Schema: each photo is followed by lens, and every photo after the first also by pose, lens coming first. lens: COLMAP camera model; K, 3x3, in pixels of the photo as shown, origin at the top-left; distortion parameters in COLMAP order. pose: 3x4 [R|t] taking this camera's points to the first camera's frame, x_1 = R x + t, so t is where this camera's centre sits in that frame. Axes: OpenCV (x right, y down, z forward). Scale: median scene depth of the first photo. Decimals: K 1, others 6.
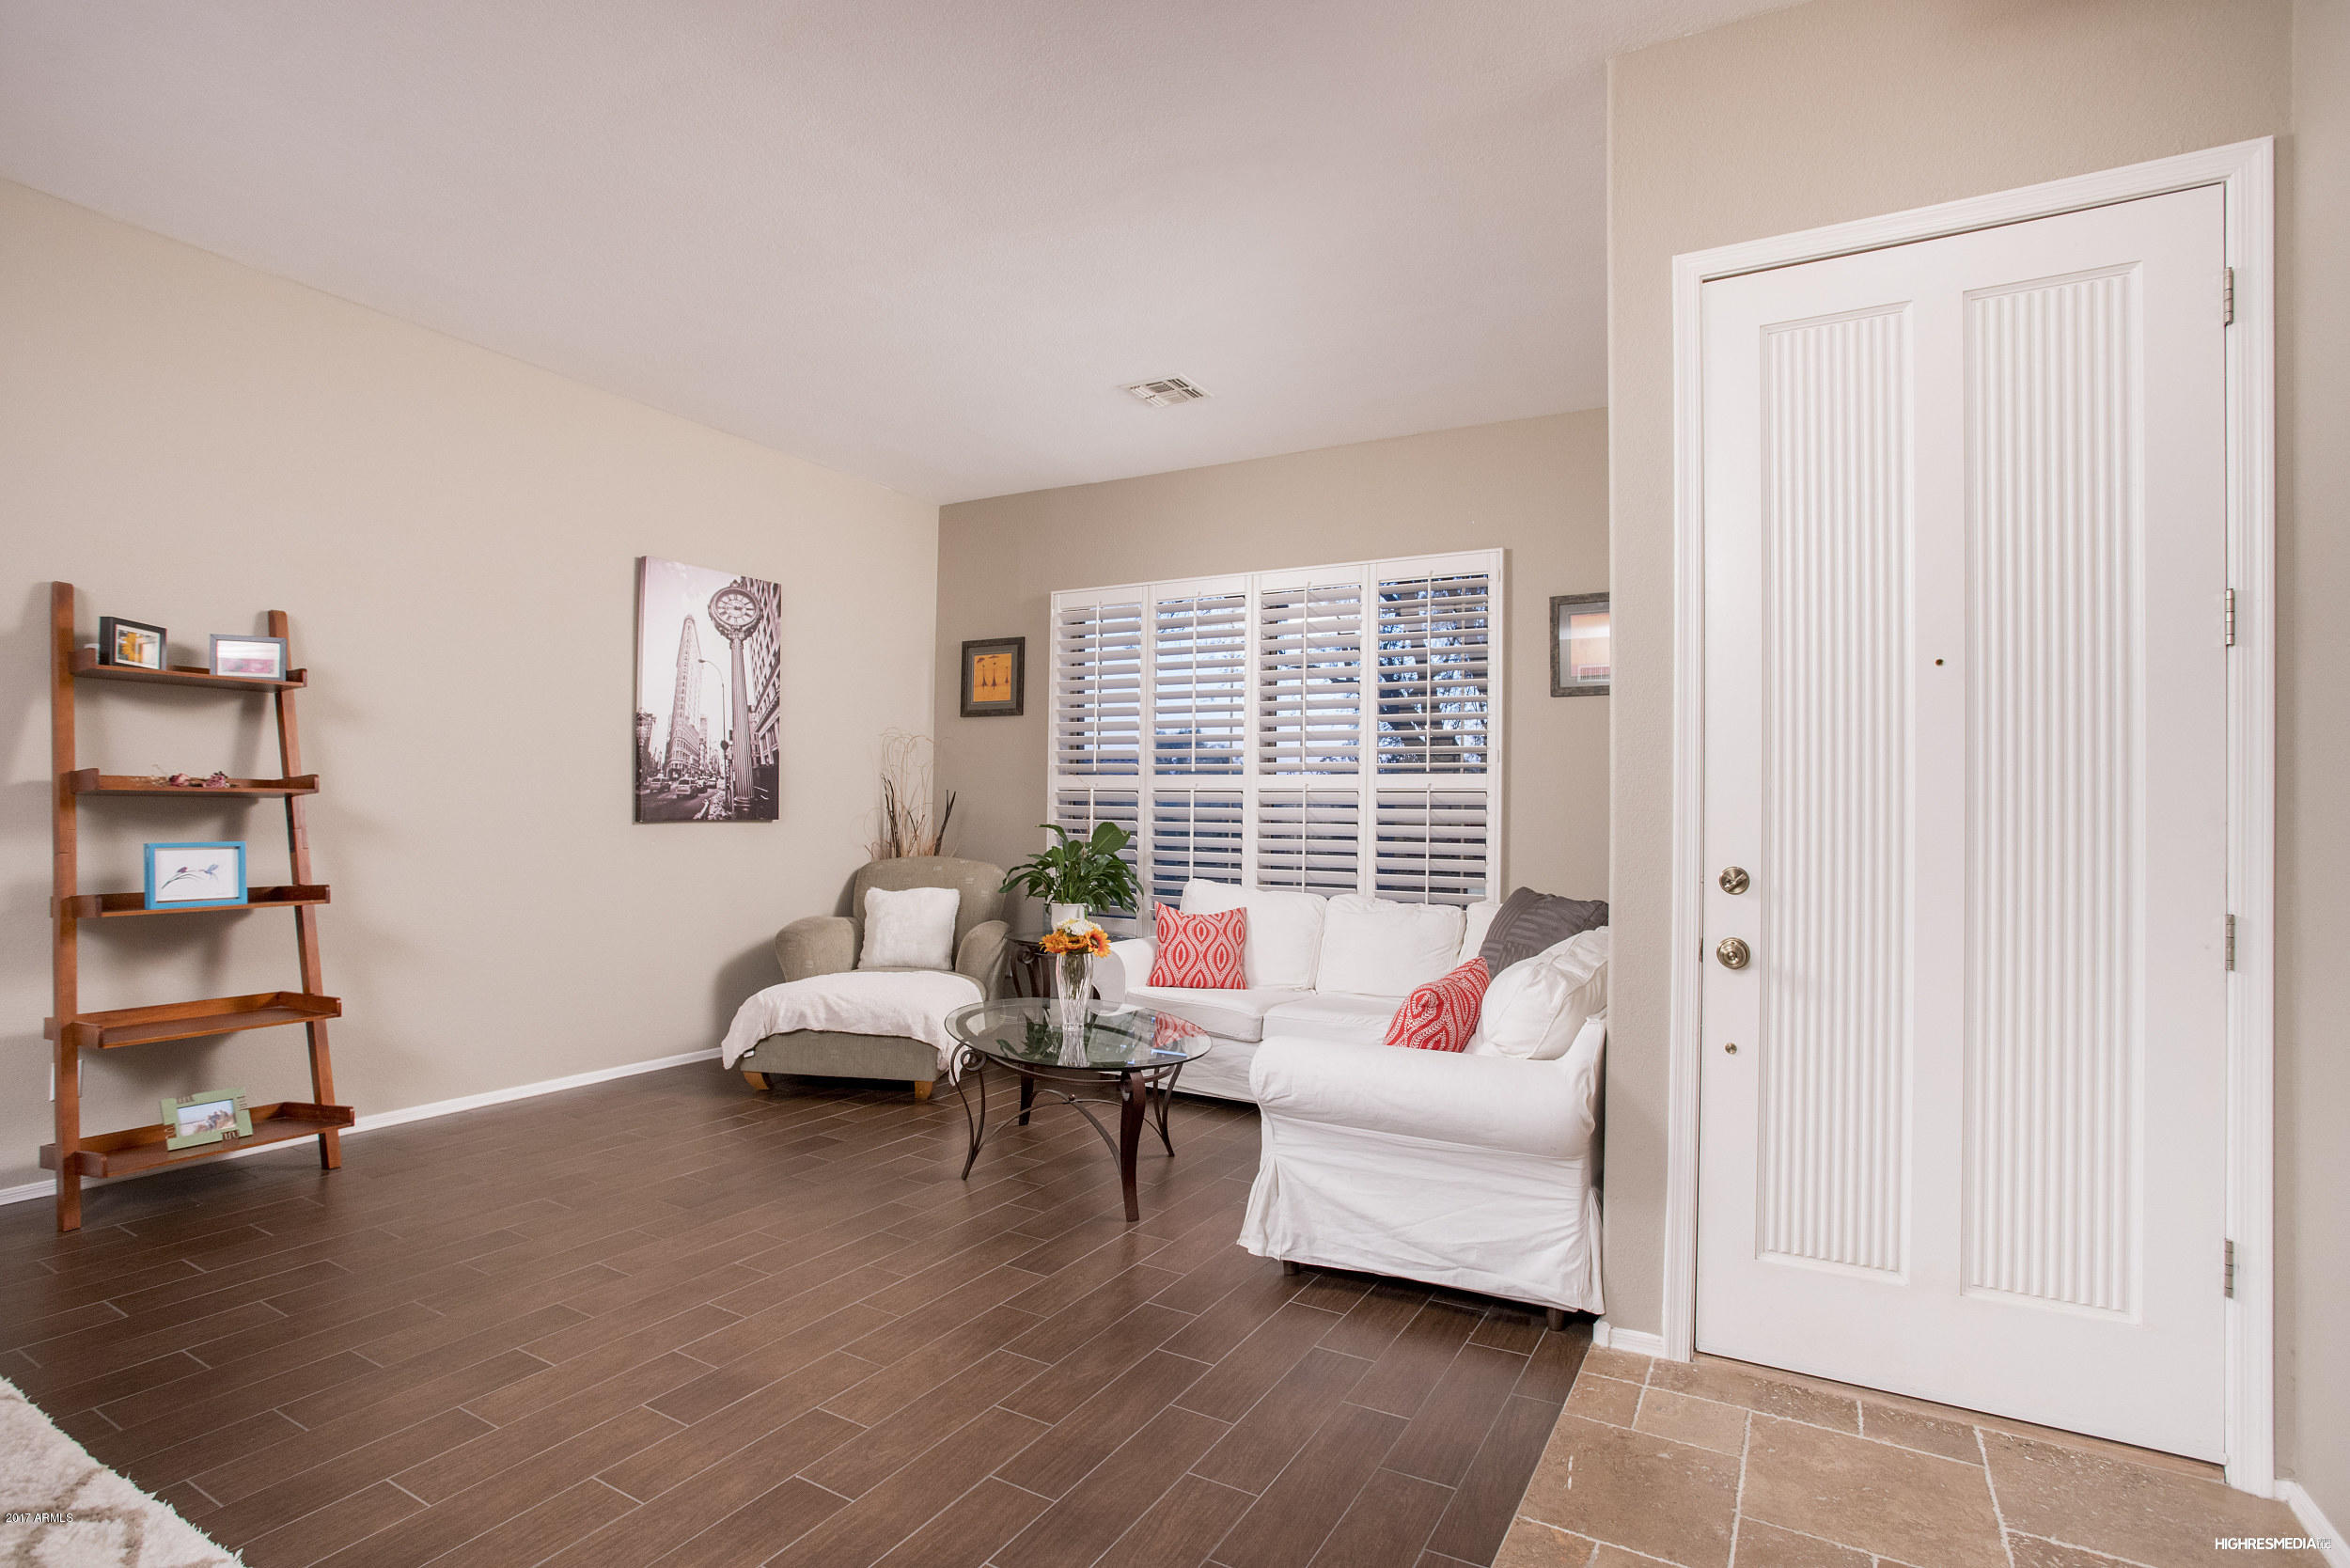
lens RADIAL K [[1139.1, 0, 1163.9], [0, 1139.1, 793.8], [0, 0, 1]] dist [-0.068508, 0.026895]
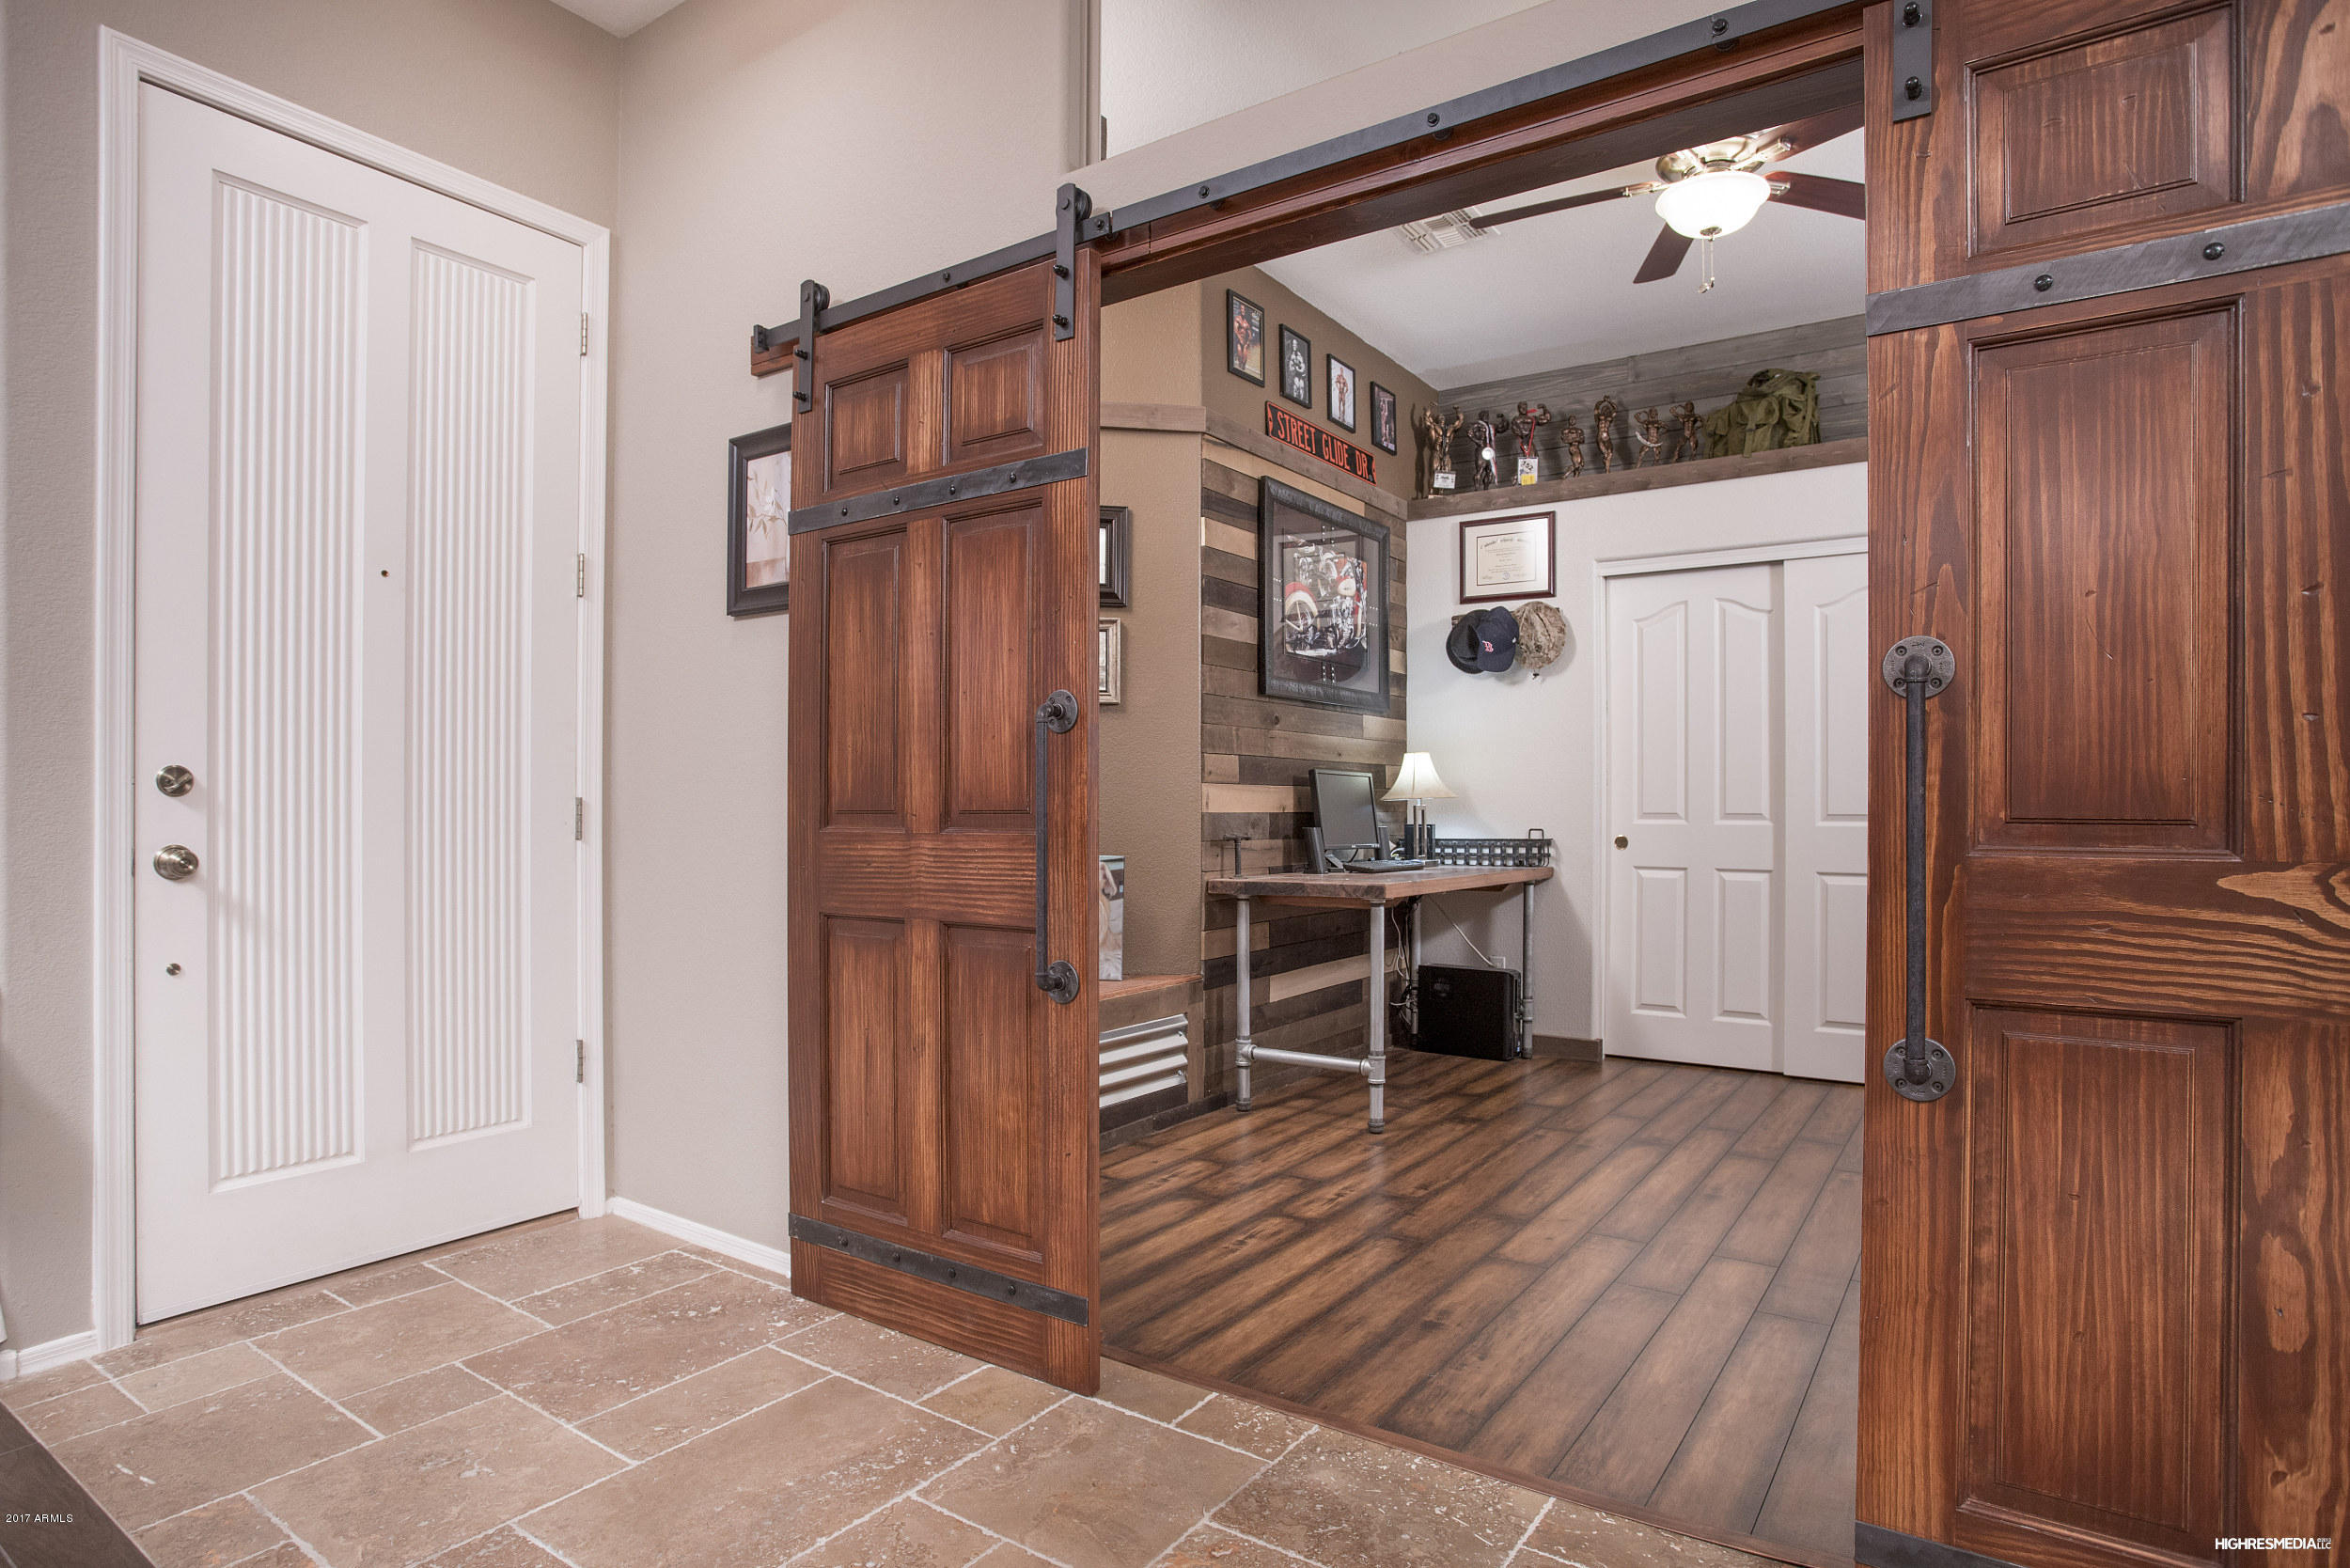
lens RADIAL K [[1283.9, 0, 1175.0], [0, 1283.9, 784.0], [0, 0, 1]] dist [-0.070035, 0.048098]
pose [[0.083346, -0.007491, 0.996493, -0.218733], [-0.020323, 0.999751, 0.009216, 0.028219], [-0.996313, -0.021019, 0.083173, 0.063429]]
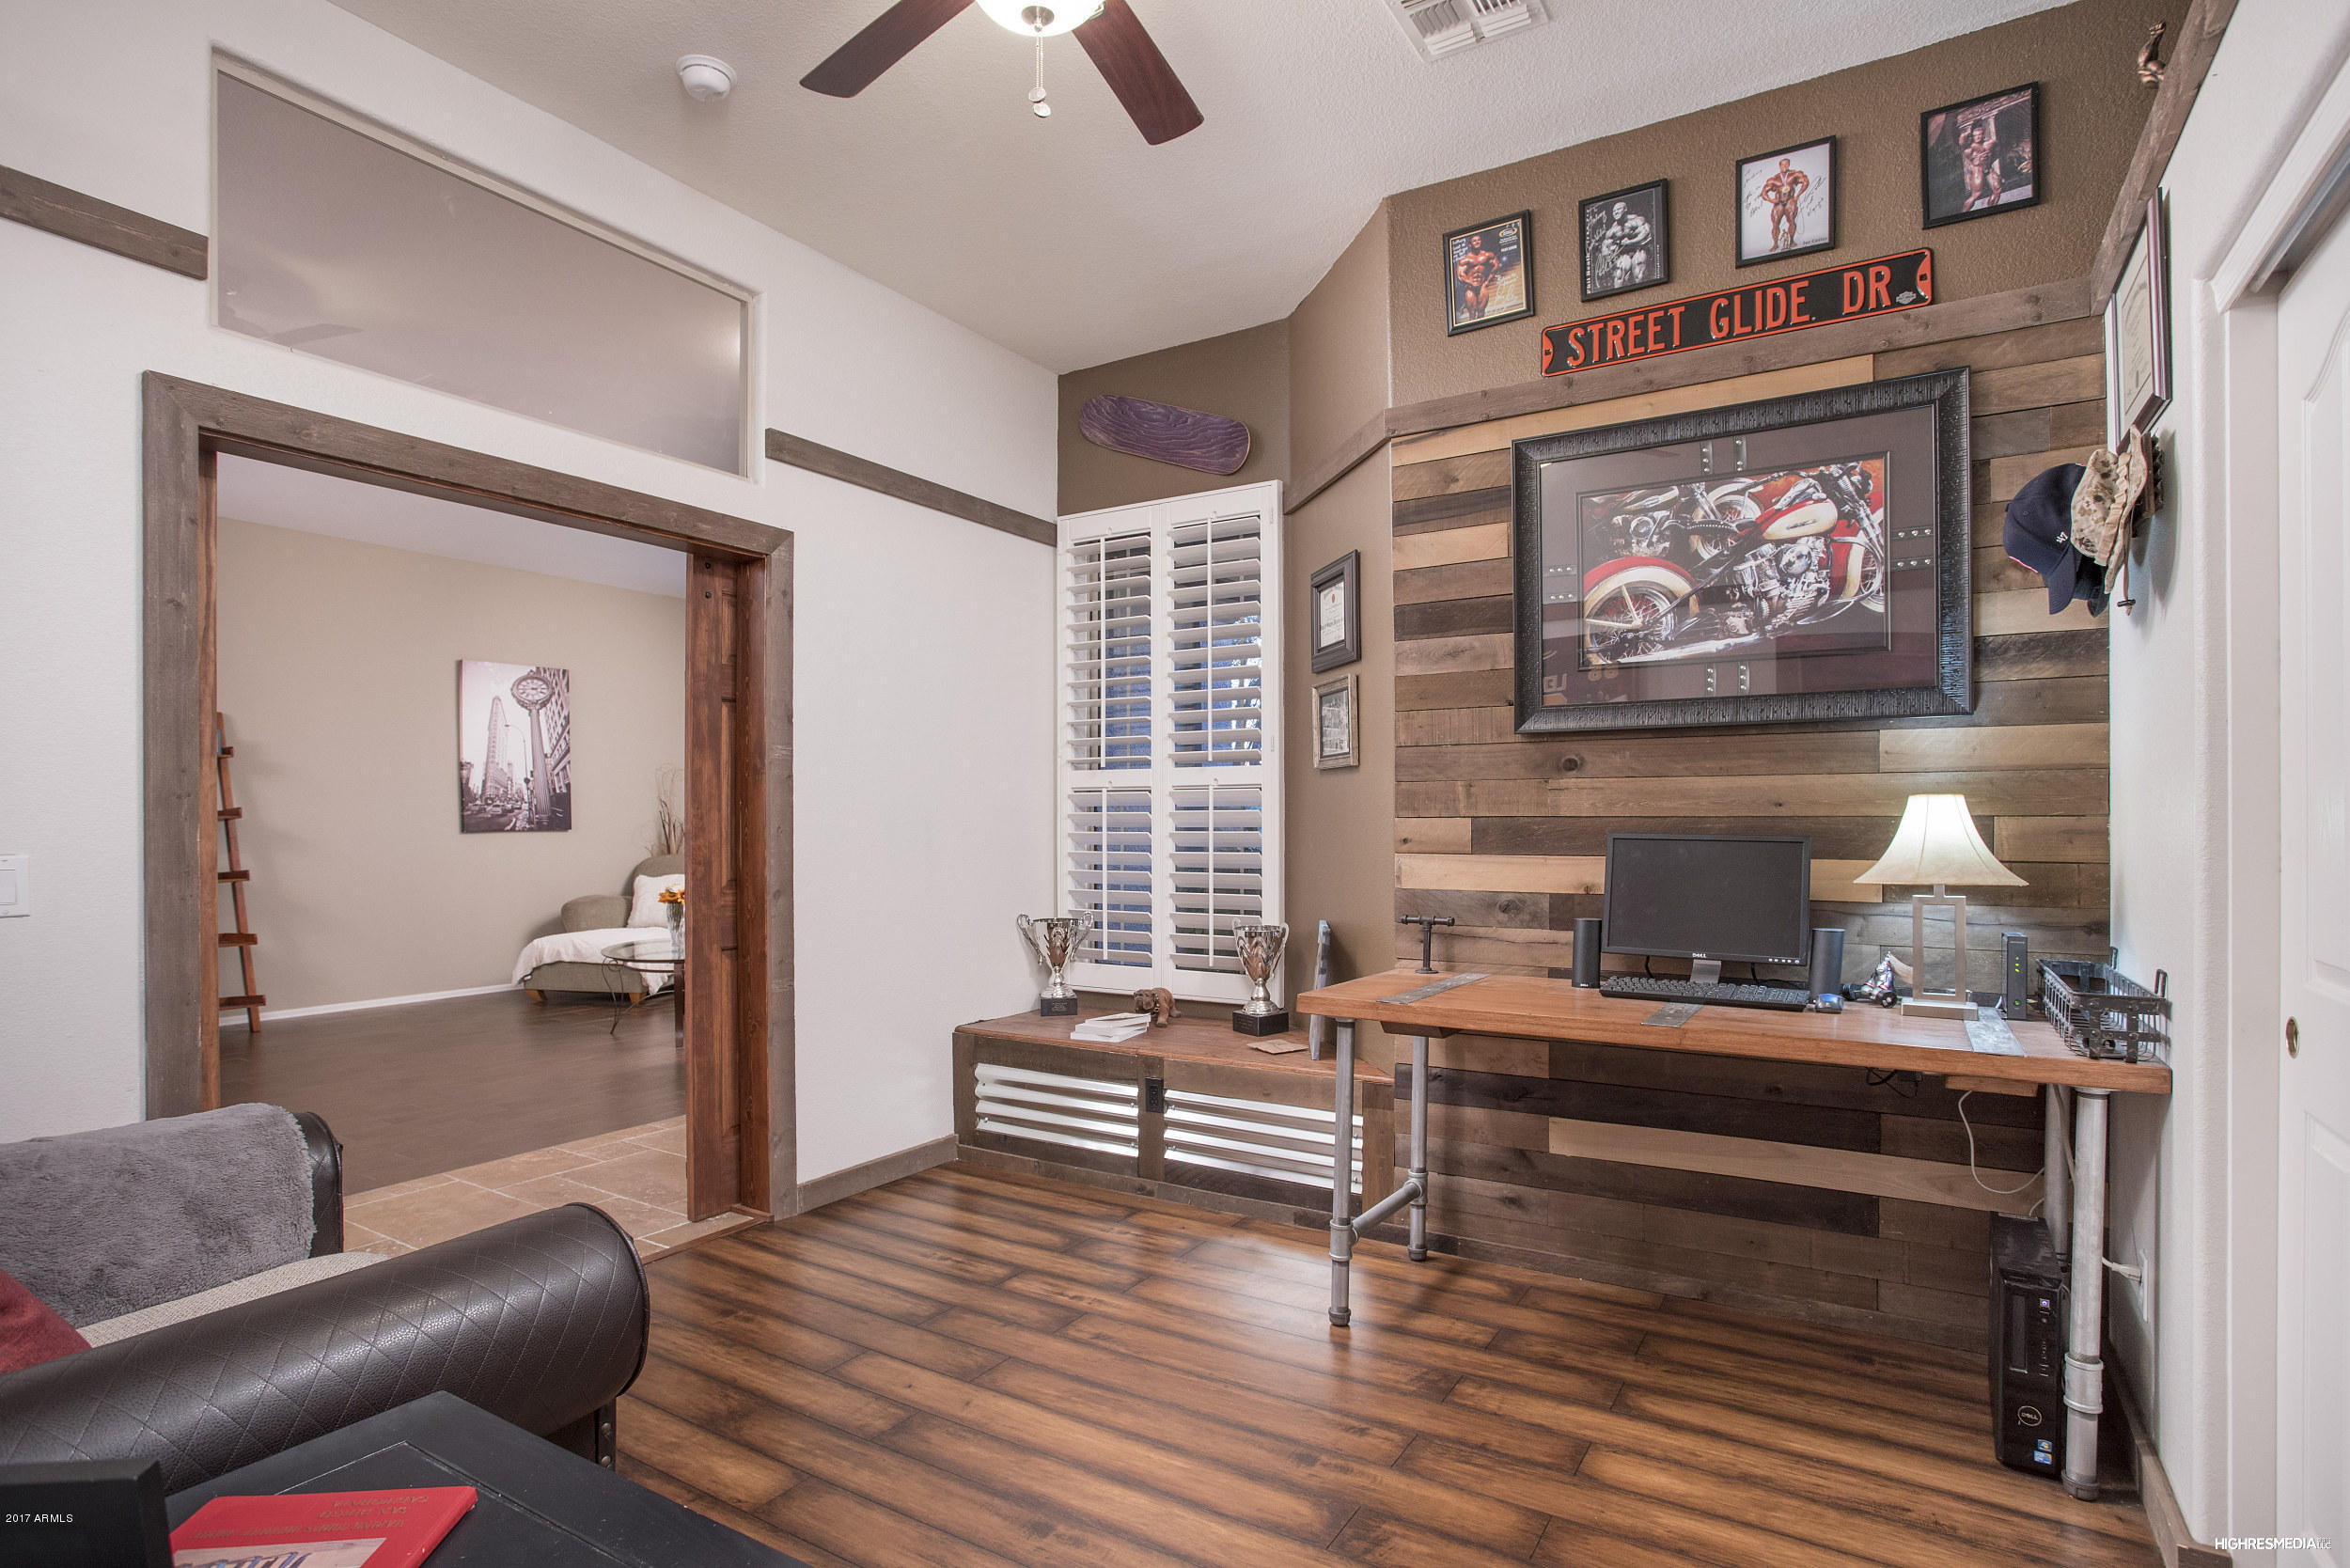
lens RADIAL K [[1188.8, 0, 1141.8], [0, 1188.8, 809.3], [0, 0, 1]] dist [-0.023145, 0.000184]
pose [[0.998635, -0.020972, -0.047826, 0.539961], [0.021282, 0.999756, 0.005974, 0.003245], [0.047689, -0.006984, 0.998838, -0.571724]]
